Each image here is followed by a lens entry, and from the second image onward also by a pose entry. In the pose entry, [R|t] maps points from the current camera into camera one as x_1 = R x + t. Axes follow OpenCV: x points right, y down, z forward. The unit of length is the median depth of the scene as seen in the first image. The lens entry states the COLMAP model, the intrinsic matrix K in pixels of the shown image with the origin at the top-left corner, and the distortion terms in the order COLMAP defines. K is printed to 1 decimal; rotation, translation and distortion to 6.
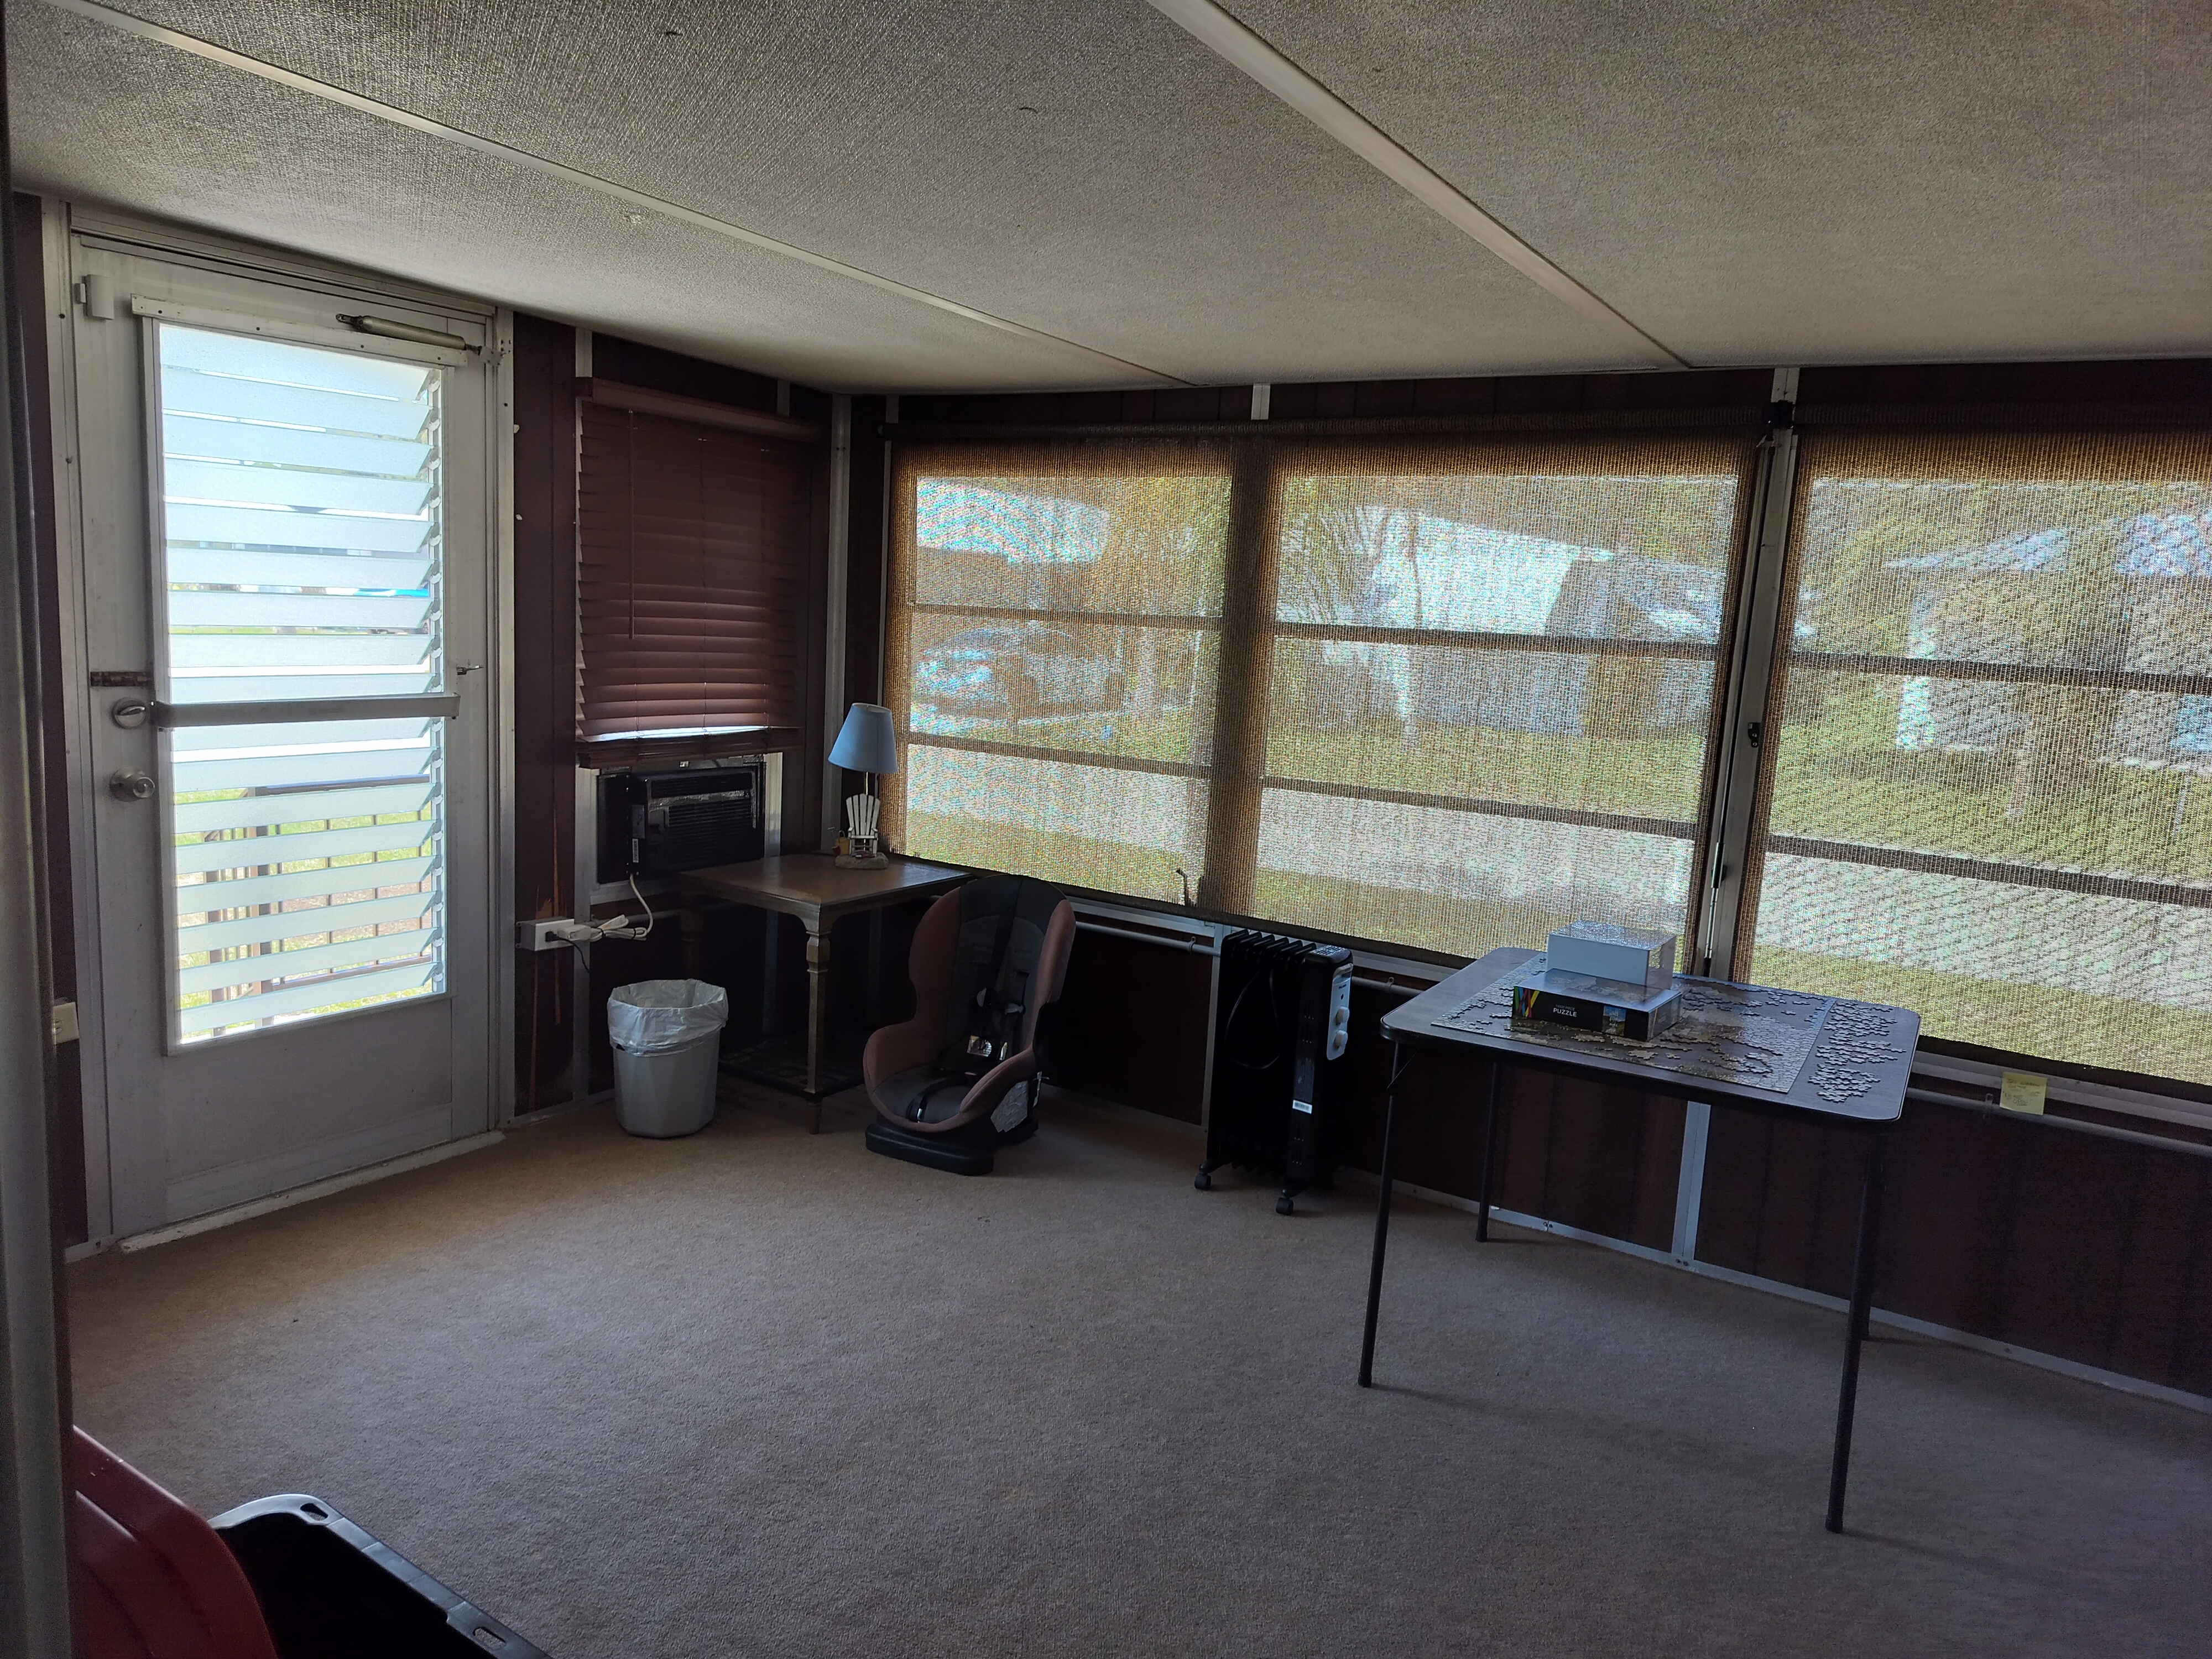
lens RADIAL K [[1553.4, 0, 1106.0], [0, 1553.4, 829.5], [0, 0, 1]] dist [0.076363, -0.098200]
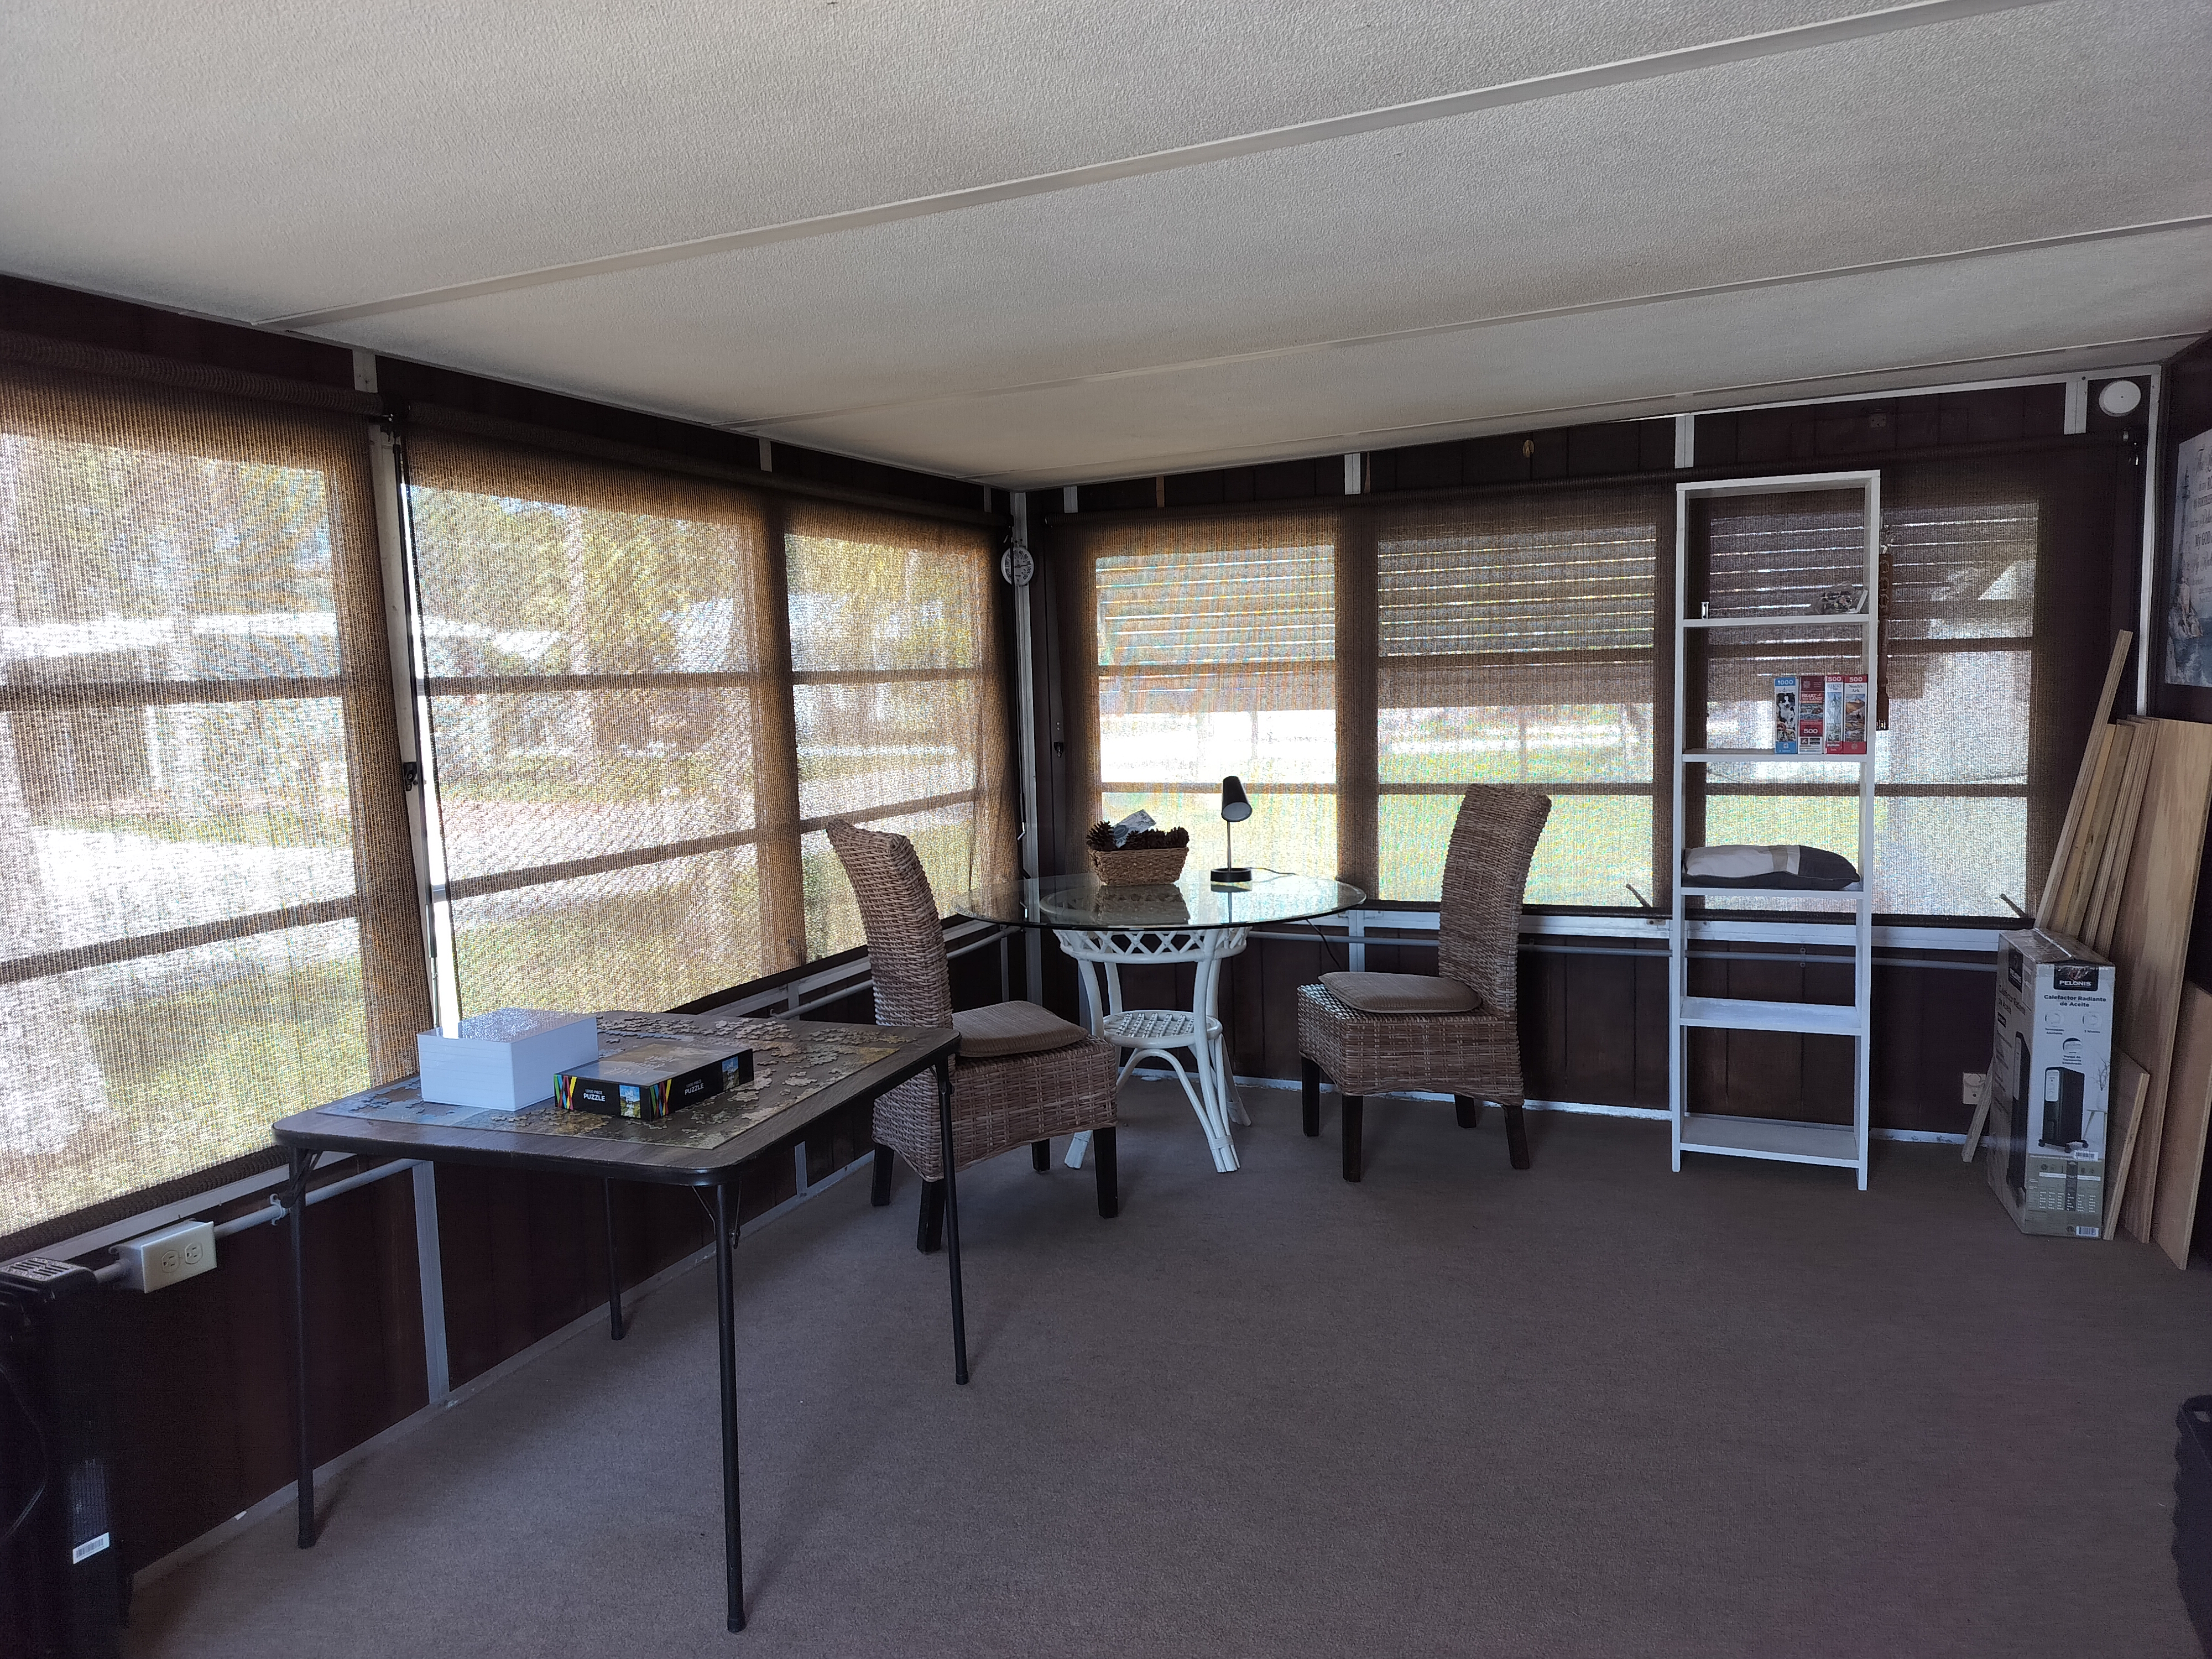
lens RADIAL K [[1619.2, 0, 1106.0], [0, 1619.2, 829.5], [0, 0, 1]] dist [0.078140, 0.000620]
pose [[-0.198365, -0.157345, 0.967416, -0.488913], [0.150568, 0.970422, 0.188707, -0.130002], [-0.968494, 0.183095, -0.168807, 0.705540]]
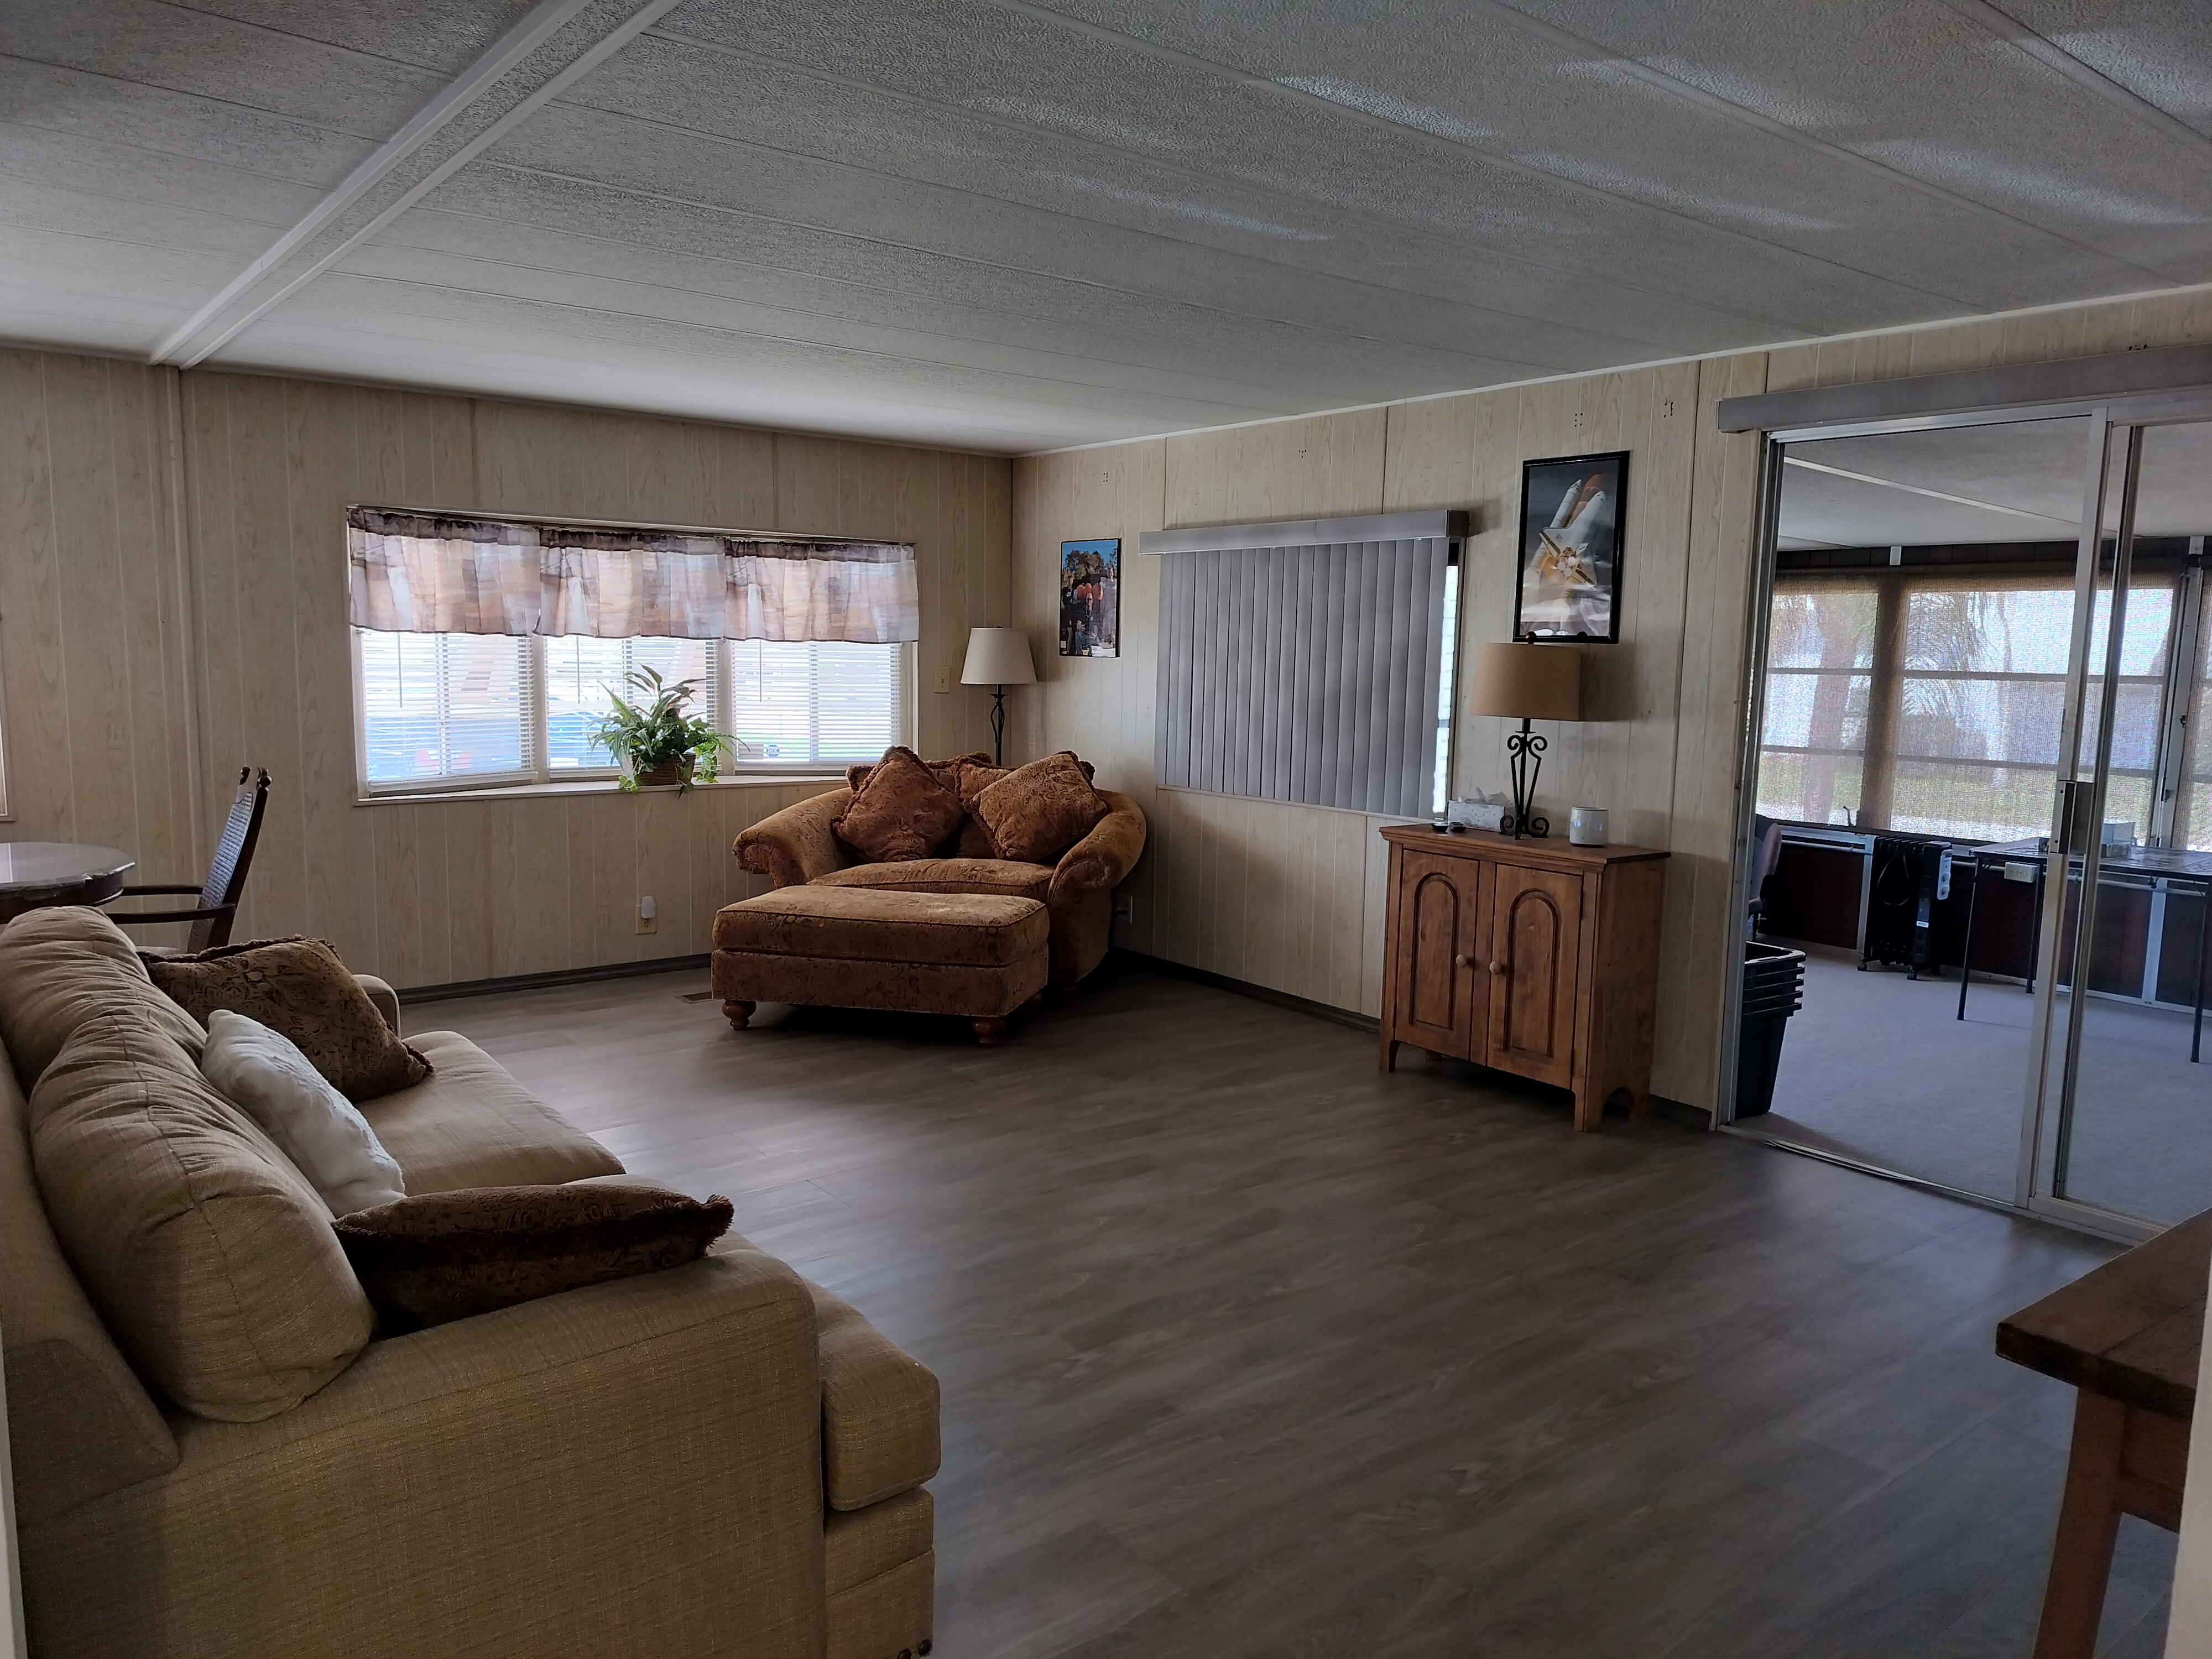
lens RADIAL K [[1553.4, 0, 1106.0], [0, 1553.4, 829.5], [0, 0, 1]] dist [0.076363, -0.098200]
pose [[0.946760, 0.002844, -0.321927, -0.200590], [-0.016059, 0.999133, -0.038402, 0.152210], [0.321538, 0.041528, 0.945985, -1.148442]]
